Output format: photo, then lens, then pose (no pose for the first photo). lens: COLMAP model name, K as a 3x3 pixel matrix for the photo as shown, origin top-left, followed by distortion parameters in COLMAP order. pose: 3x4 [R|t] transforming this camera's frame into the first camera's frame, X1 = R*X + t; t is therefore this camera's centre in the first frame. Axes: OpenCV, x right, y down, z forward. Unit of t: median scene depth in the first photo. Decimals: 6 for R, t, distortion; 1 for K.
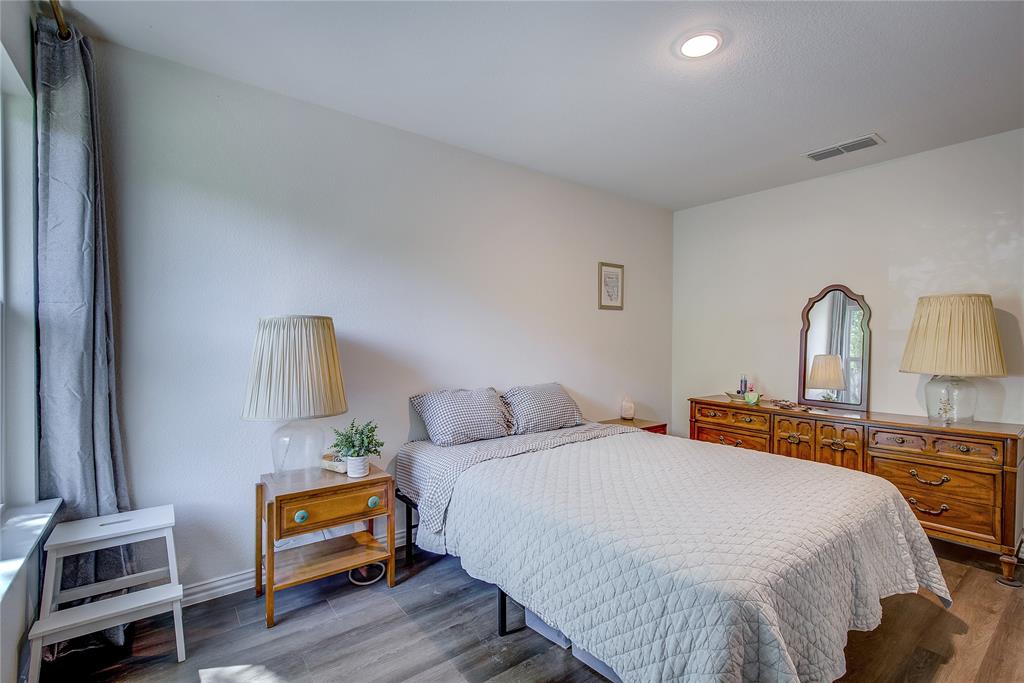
lens RADIAL K [[472.3, 0, 518.5], [0, 472.3, 344.9], [0, 0, 1]] dist [-0.001393, 0.000040]
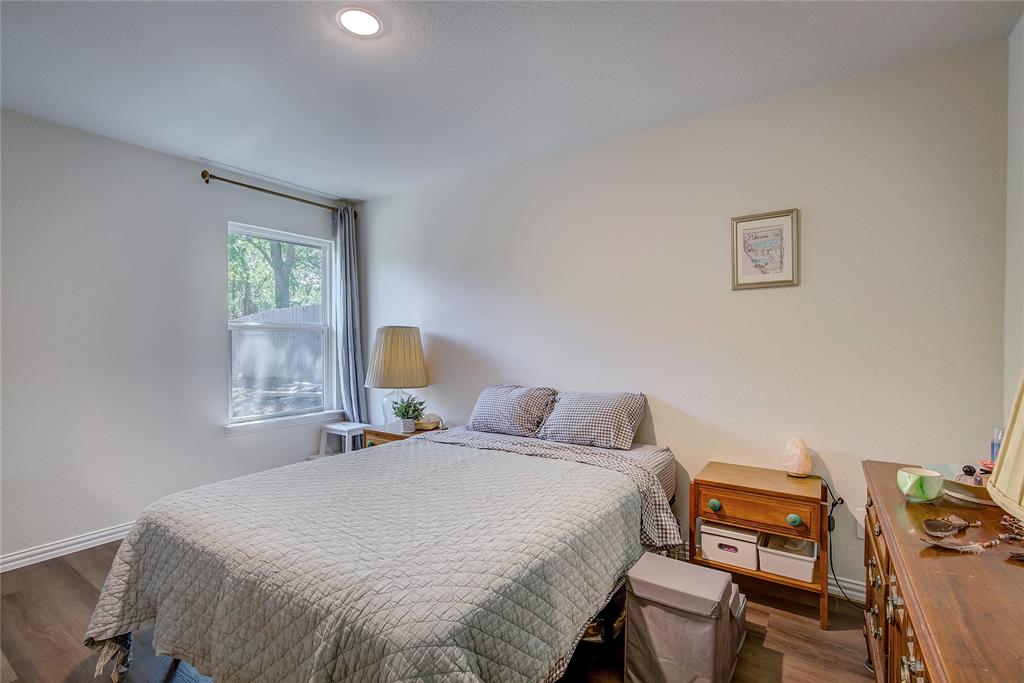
lens RADIAL K [[462.3, 0, 519.4], [0, 462.3, 344.5], [0, 0, 1]] dist [0.000573, -0.000072]
pose [[0.314685, 0.005068, -0.949183, 0.685072], [-0.001296, 0.999987, 0.004909, -0.004118], [0.949195, -0.000315, 0.314687, 0.519347]]
